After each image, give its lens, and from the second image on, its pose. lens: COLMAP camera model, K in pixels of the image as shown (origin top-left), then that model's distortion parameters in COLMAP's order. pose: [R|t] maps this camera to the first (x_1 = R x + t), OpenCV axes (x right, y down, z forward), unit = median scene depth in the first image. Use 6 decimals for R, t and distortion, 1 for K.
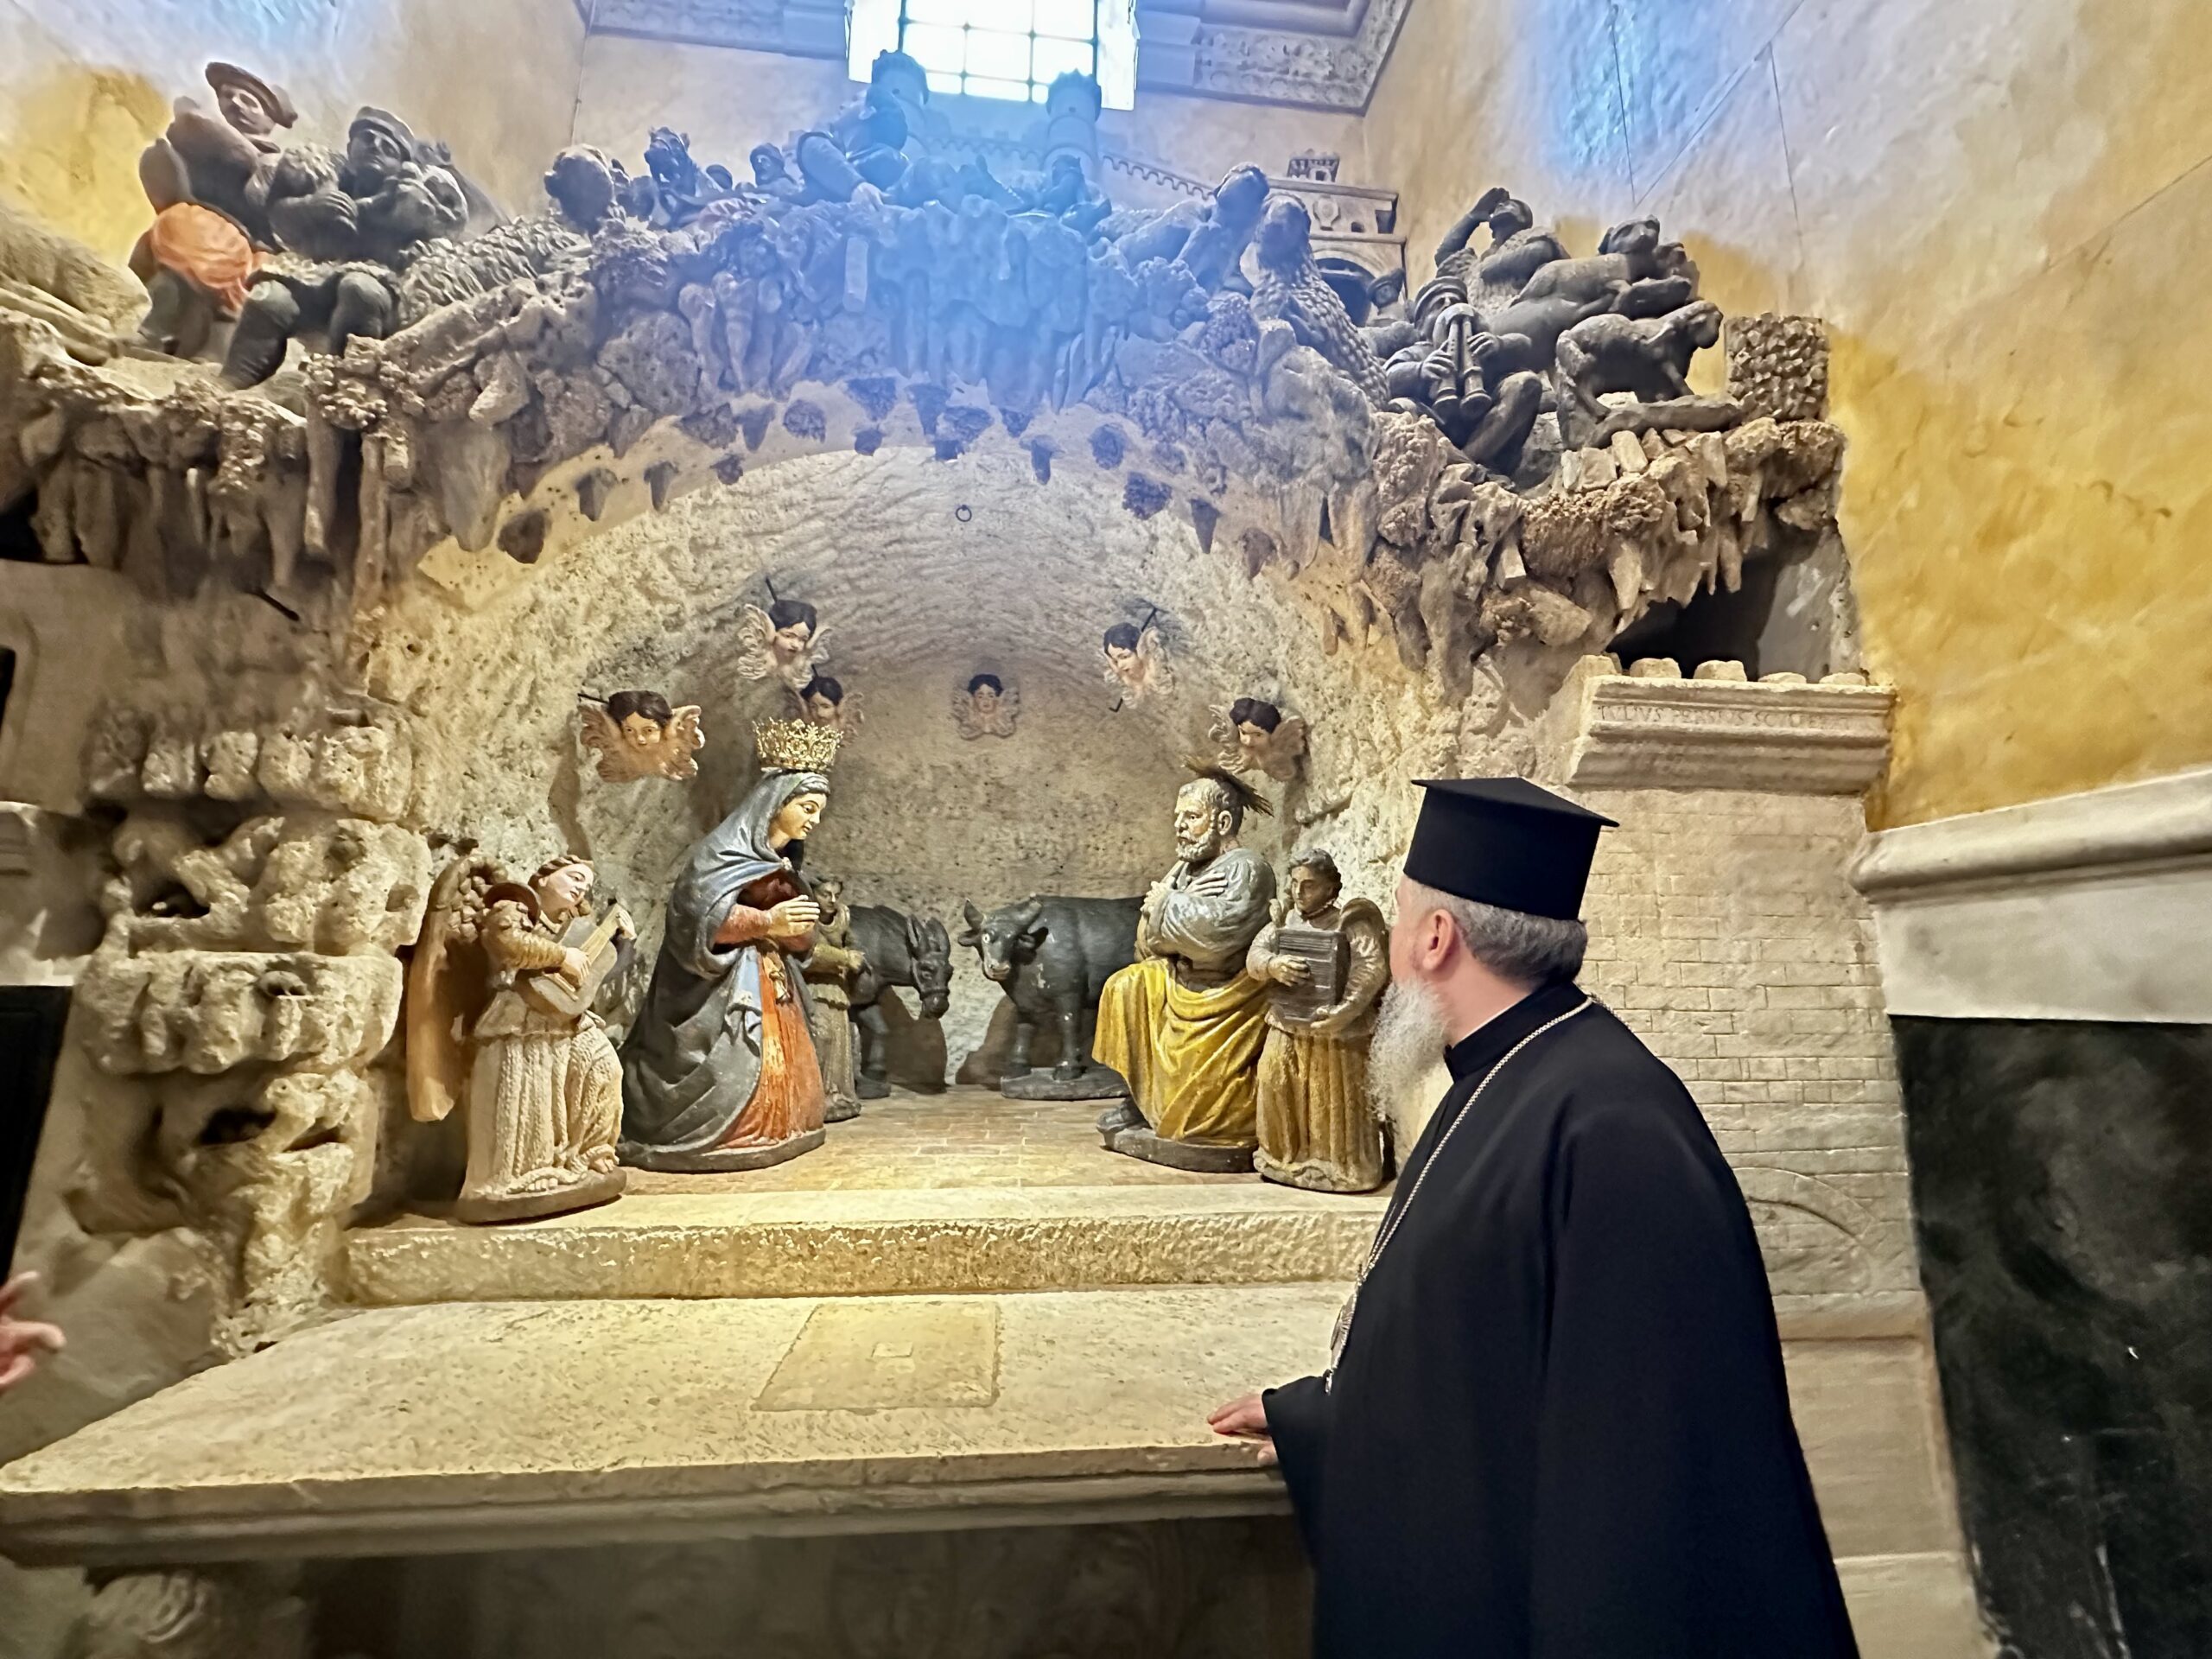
lens RADIAL K [[889.6, 0, 1091.2], [0, 889.6, 823.4], [0, 0, 1]] dist [-0.007640, 0.000114]
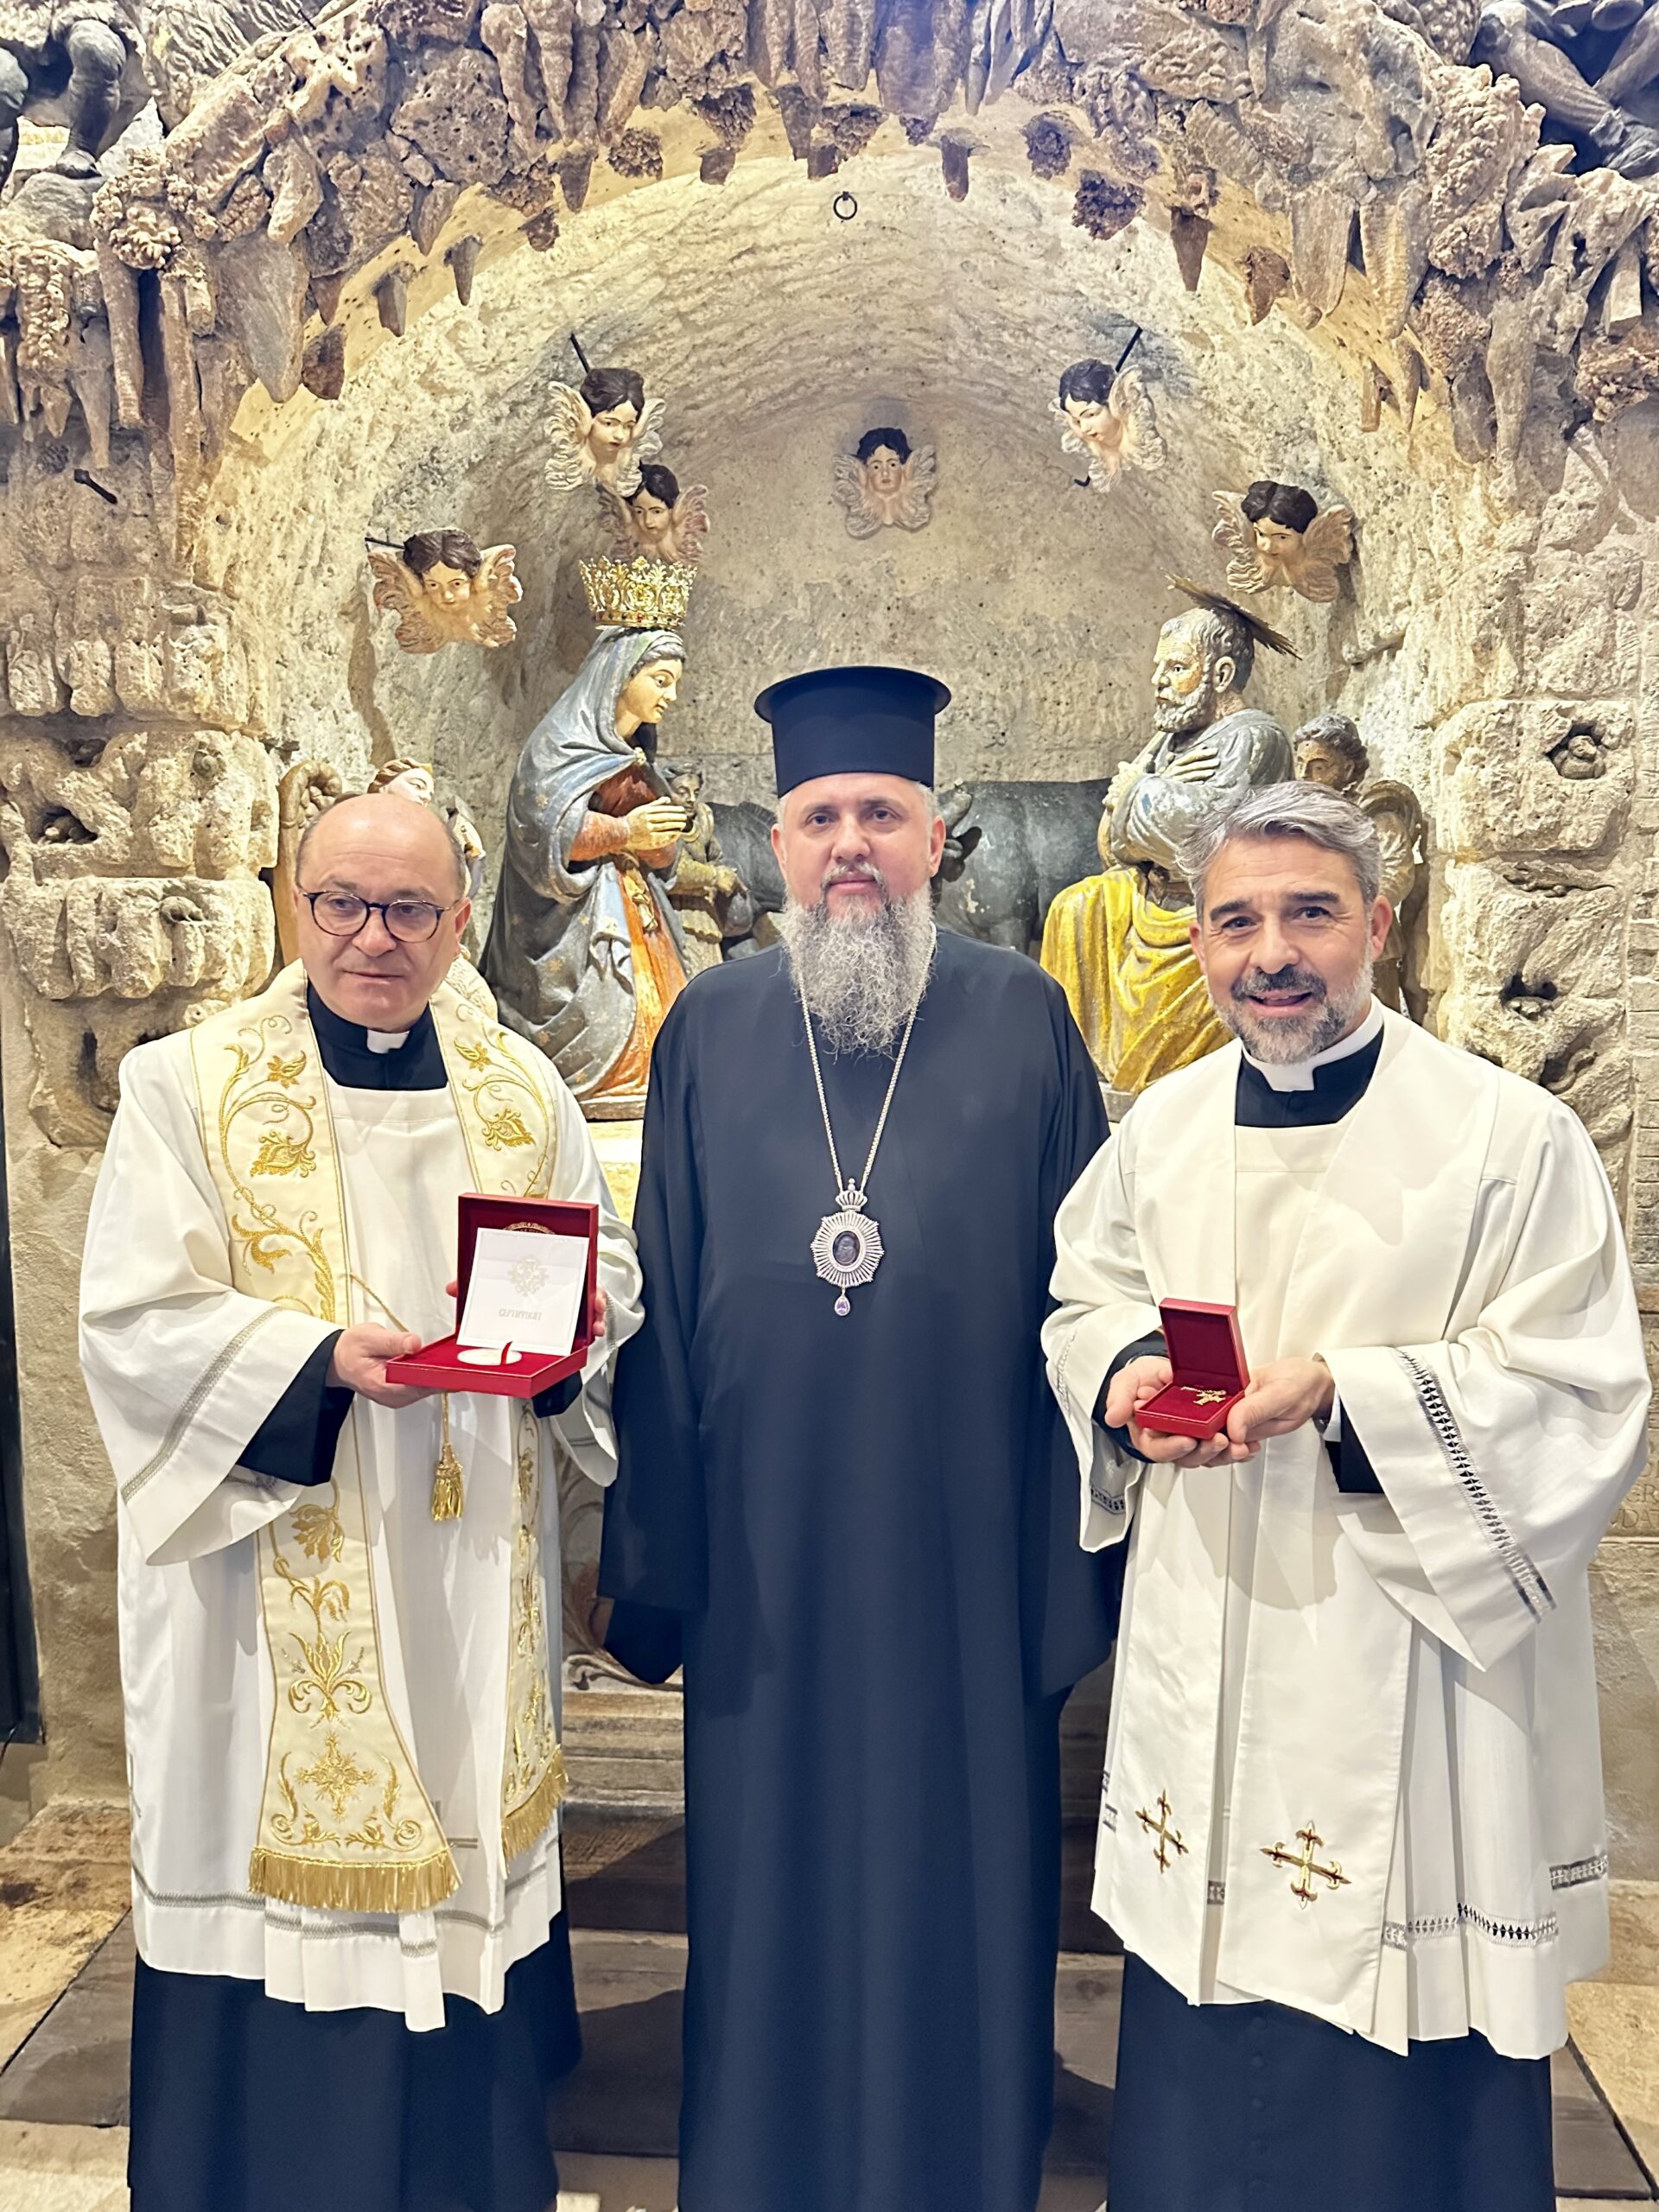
lens RADIAL K [[1591.7, 0, 829.5], [0, 1591.7, 1106.0], [0, 0, 1]] dist [0.130807, -0.168738]
pose [[0.987691, 0.005338, -0.156329, 0.050475], [0.040654, 0.956312, 0.289508, -0.069376], [0.151045, -0.292300, 0.944323, -0.448072]]
